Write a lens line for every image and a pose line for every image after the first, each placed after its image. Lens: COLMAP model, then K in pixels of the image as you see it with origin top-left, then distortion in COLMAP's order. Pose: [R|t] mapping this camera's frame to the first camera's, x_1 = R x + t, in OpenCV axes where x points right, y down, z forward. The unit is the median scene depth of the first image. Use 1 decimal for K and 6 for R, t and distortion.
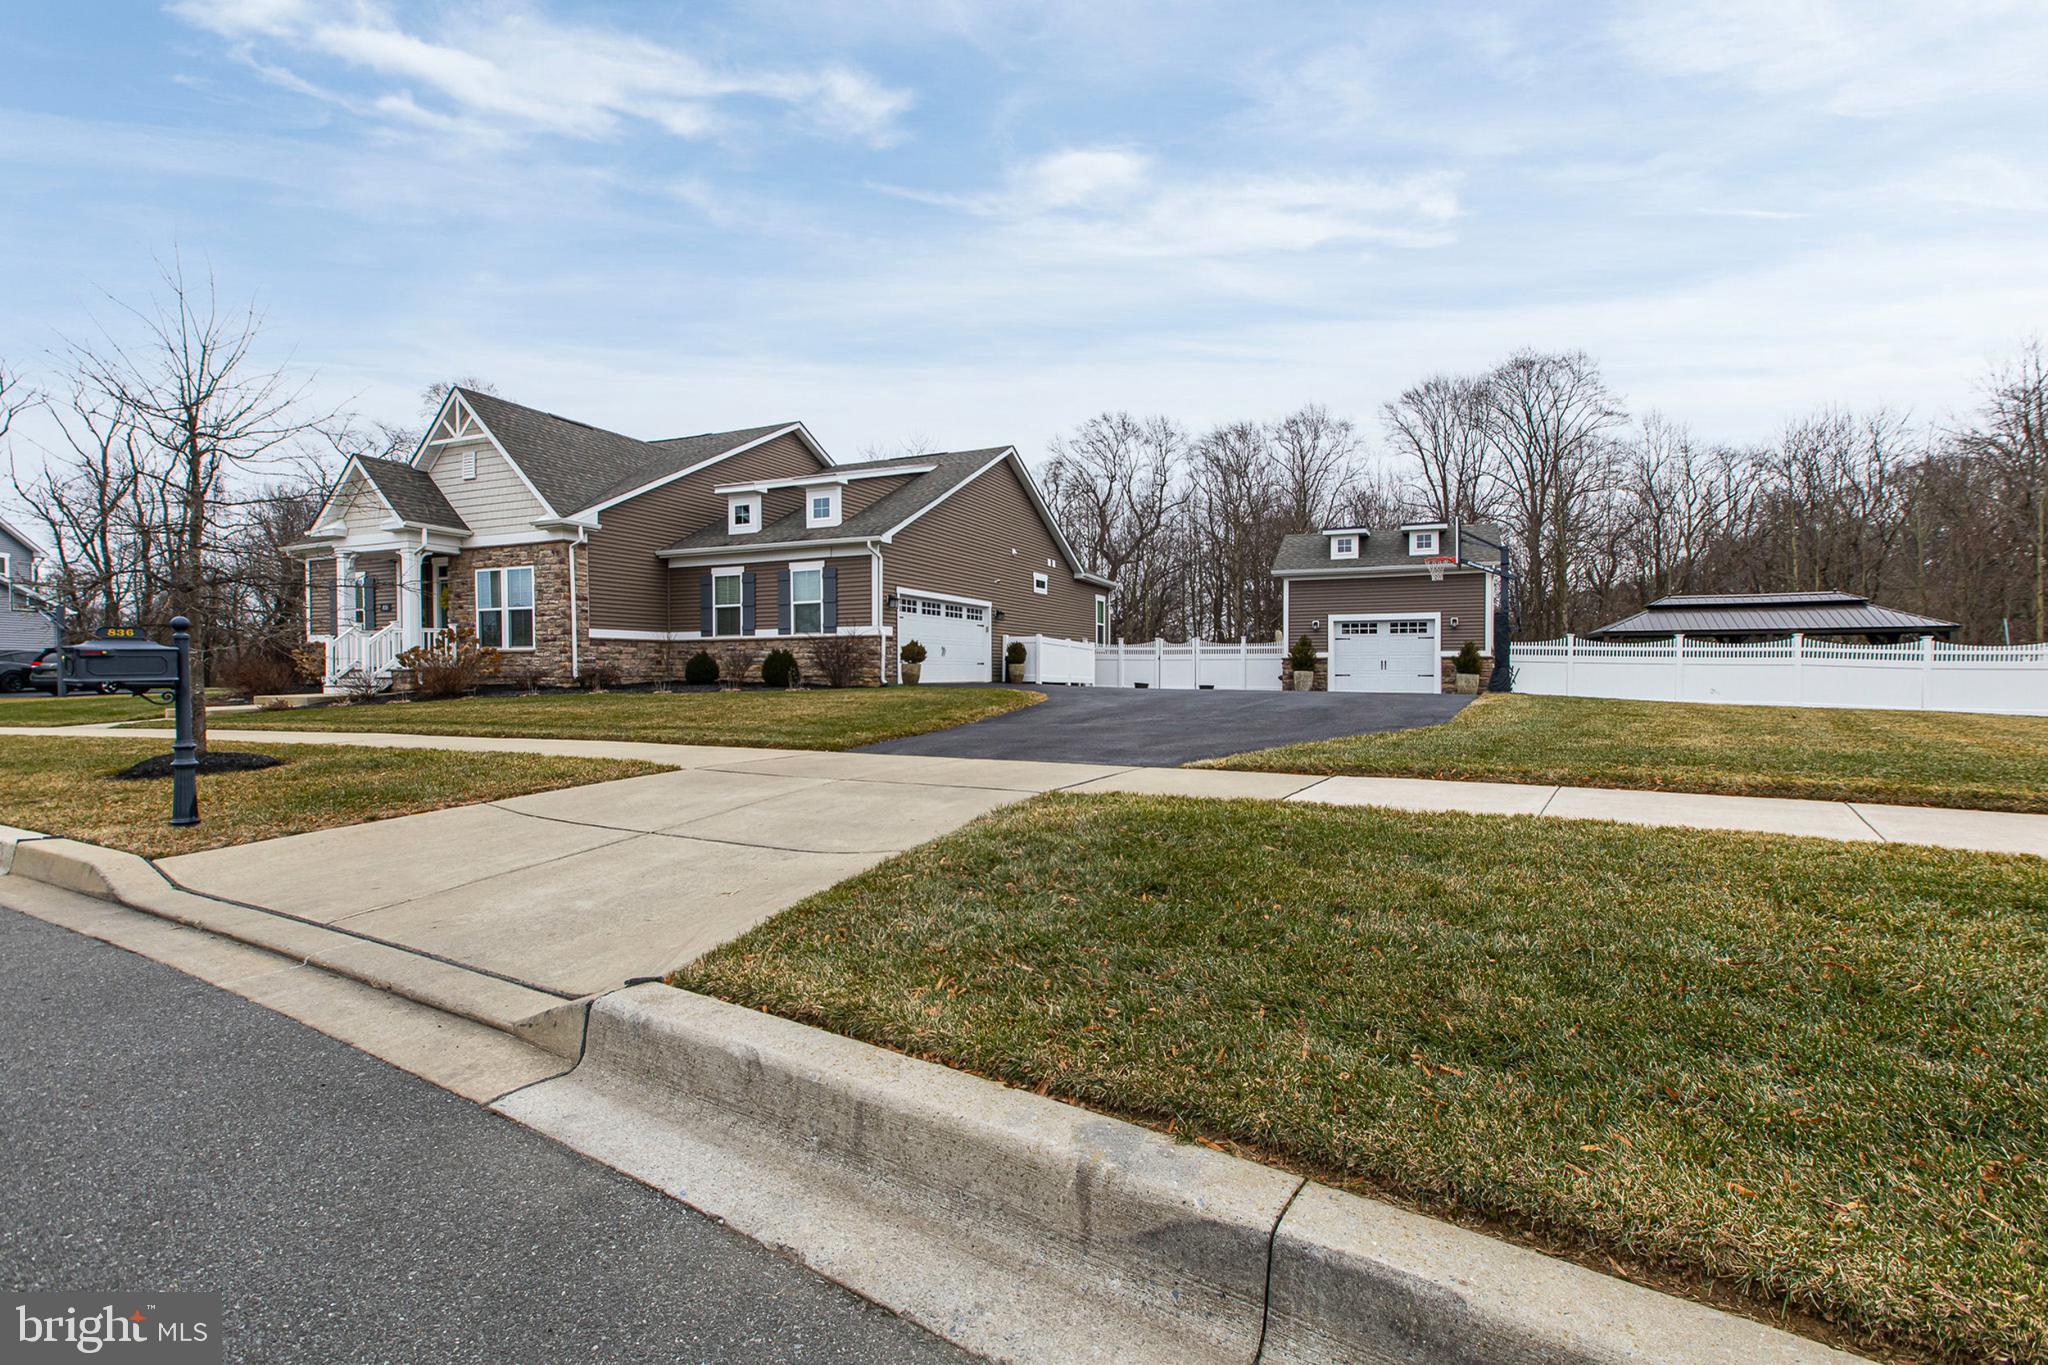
lens RADIAL K [[899.4, 0, 1032.2], [0, 899.4, 681.1], [0, 0, 1]] dist [-0.003044, -0.000395]
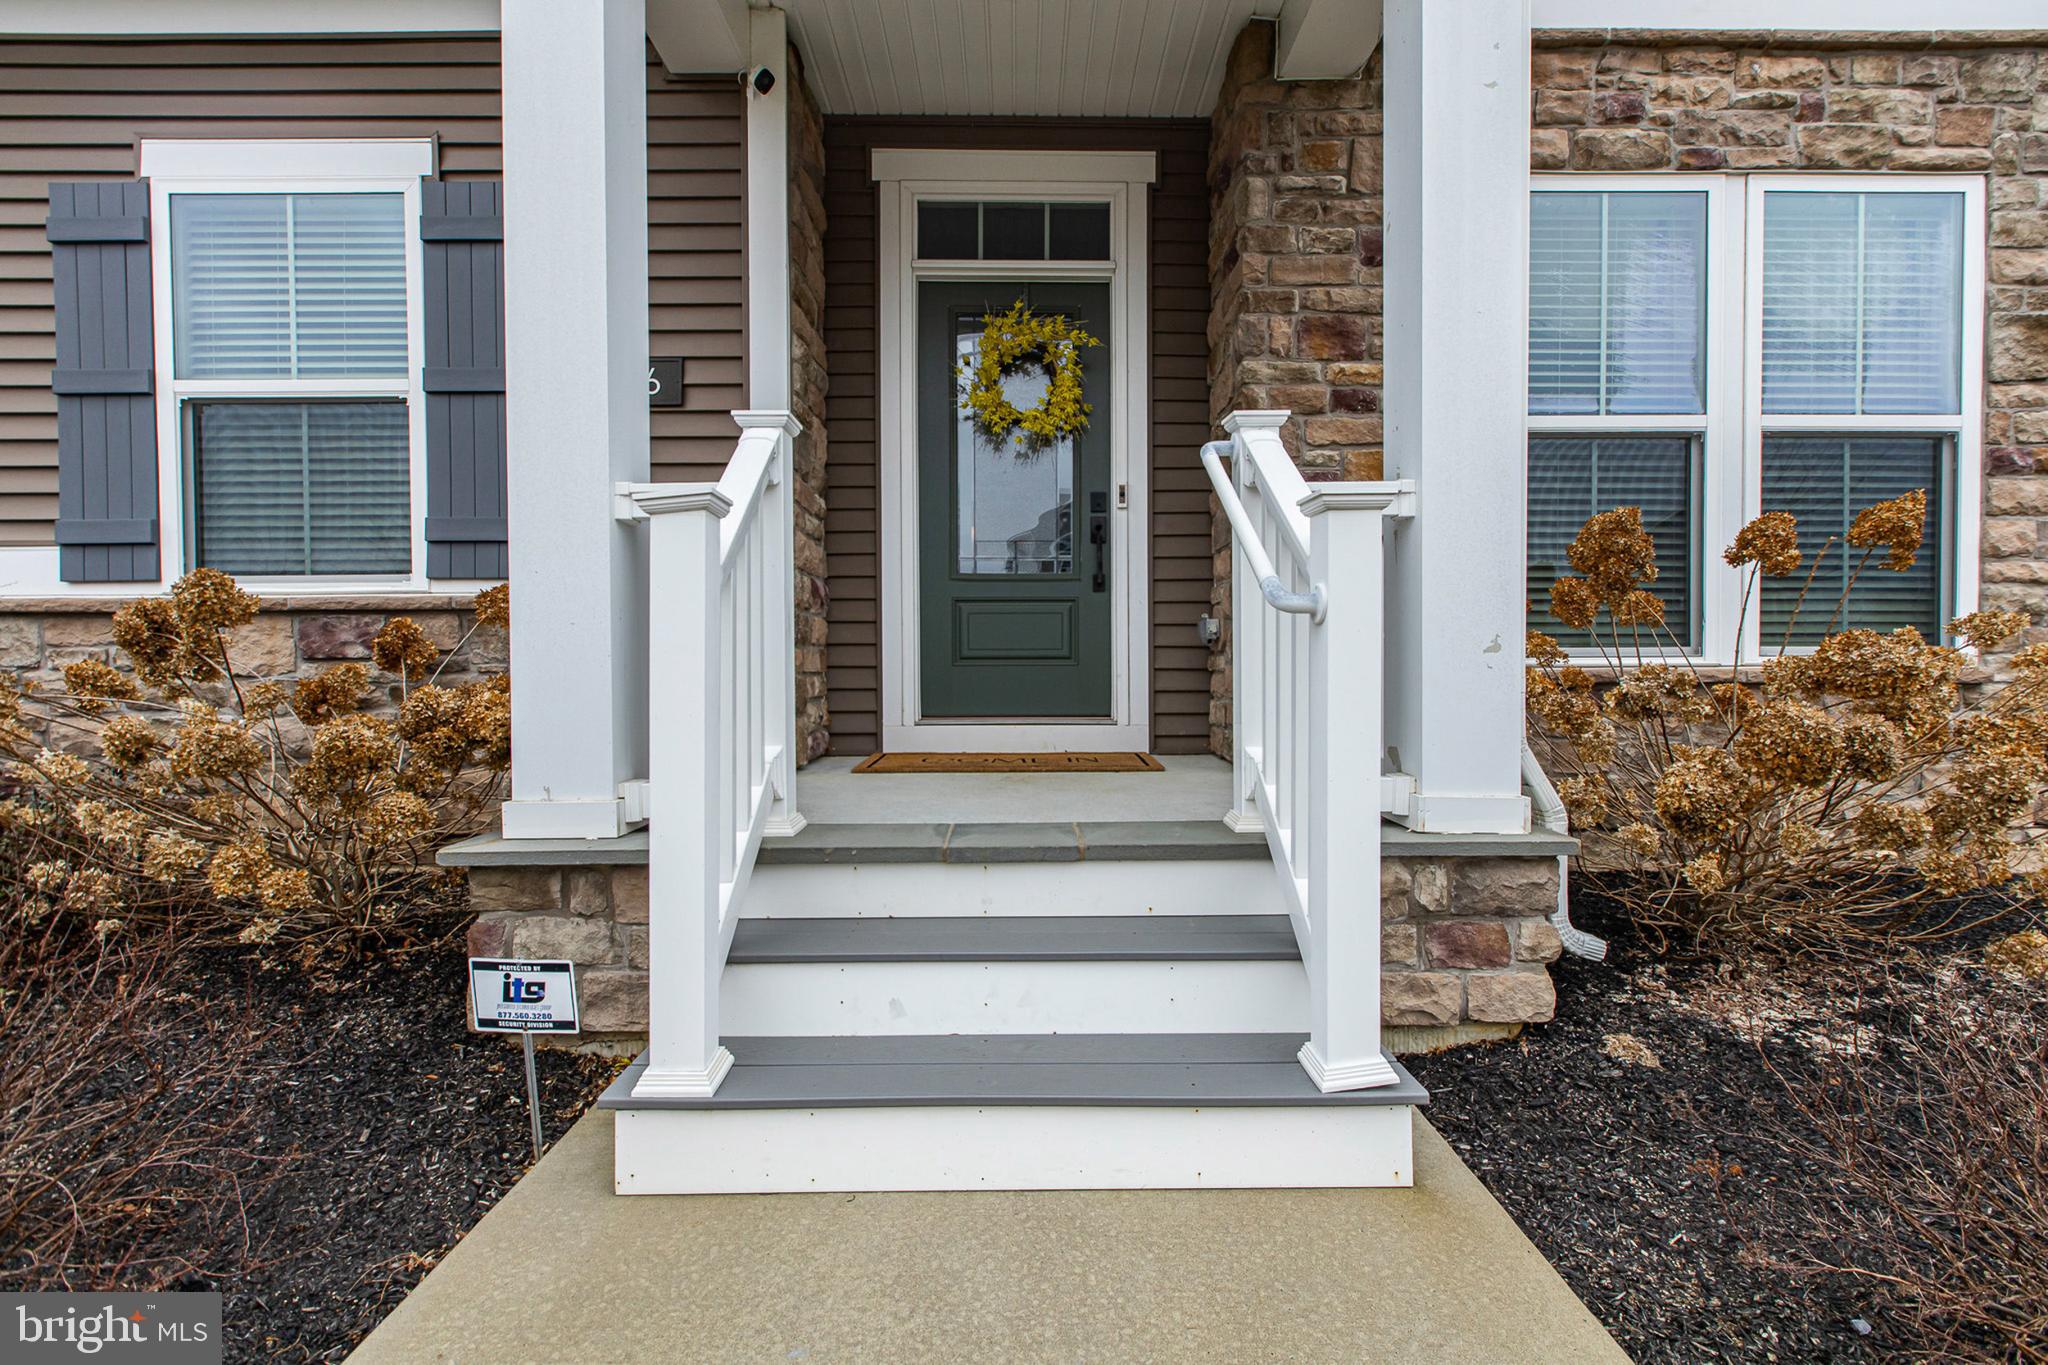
lens RADIAL K [[899.4, 0, 1032.2], [0, 899.4, 681.1], [0, 0, 1]] dist [-0.003044, -0.000395]
pose [[0.925282, -0.000312, 0.379280, -0.734407], [0.002925, 0.999976, -0.006313, -0.029777], [-0.379269, 0.006951, 0.925261, 0.850138]]
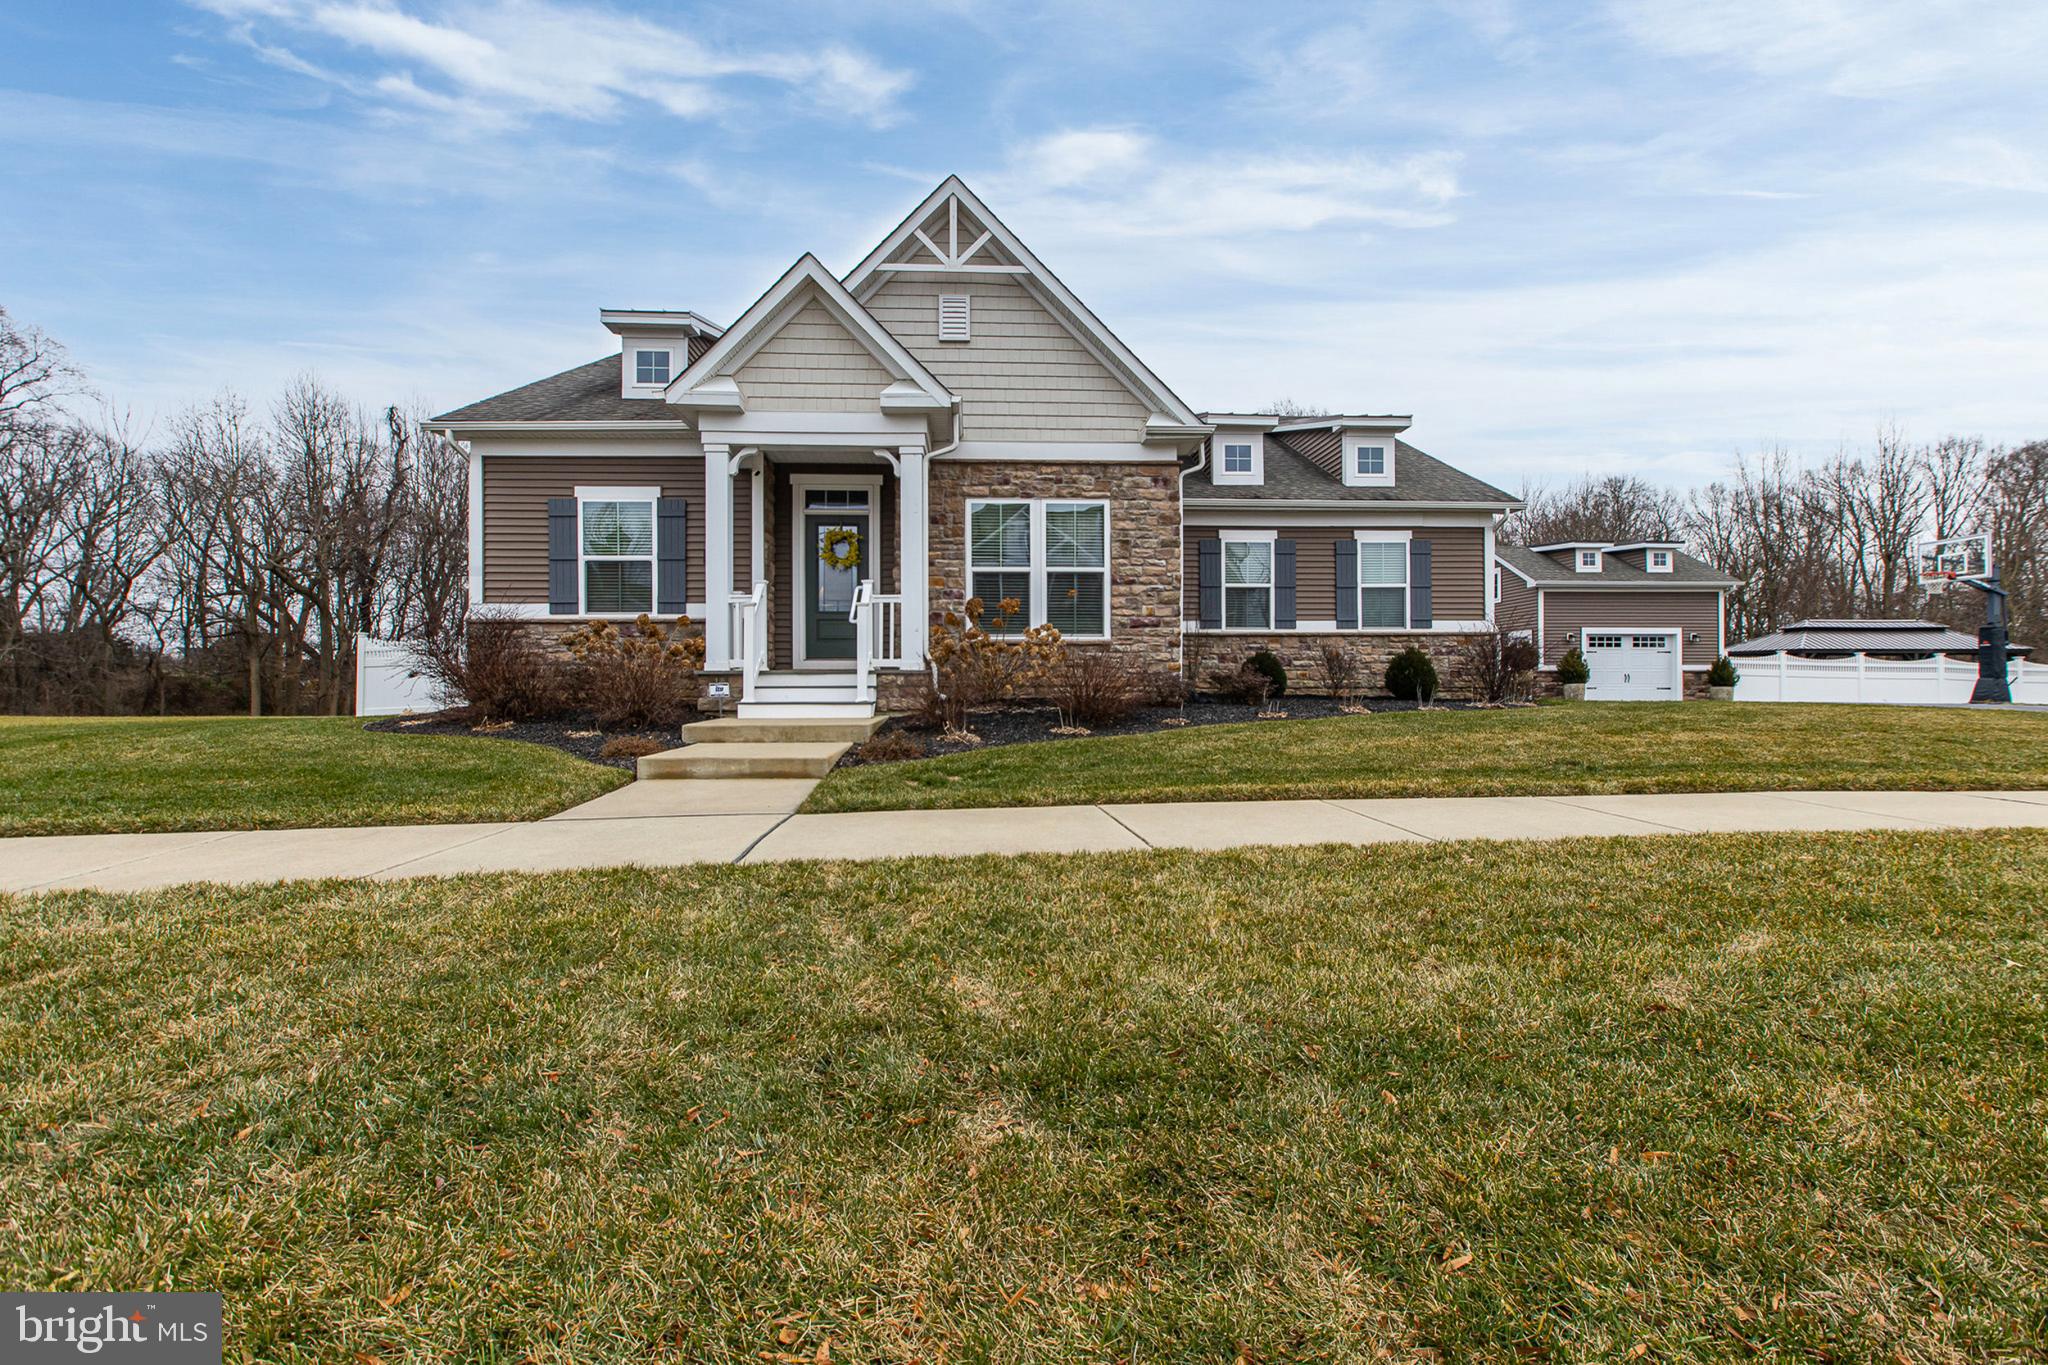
lens RADIAL K [[899.4, 0, 1032.2], [0, 899.4, 681.1], [0, 0, 1]] dist [-0.003044, -0.000395]
pose [[0.905561, 0.004772, 0.424190, -0.797856], [0.004457, 0.999774, -0.020763, 0.004313], [-0.424194, 0.020693, 0.905335, 0.447589]]
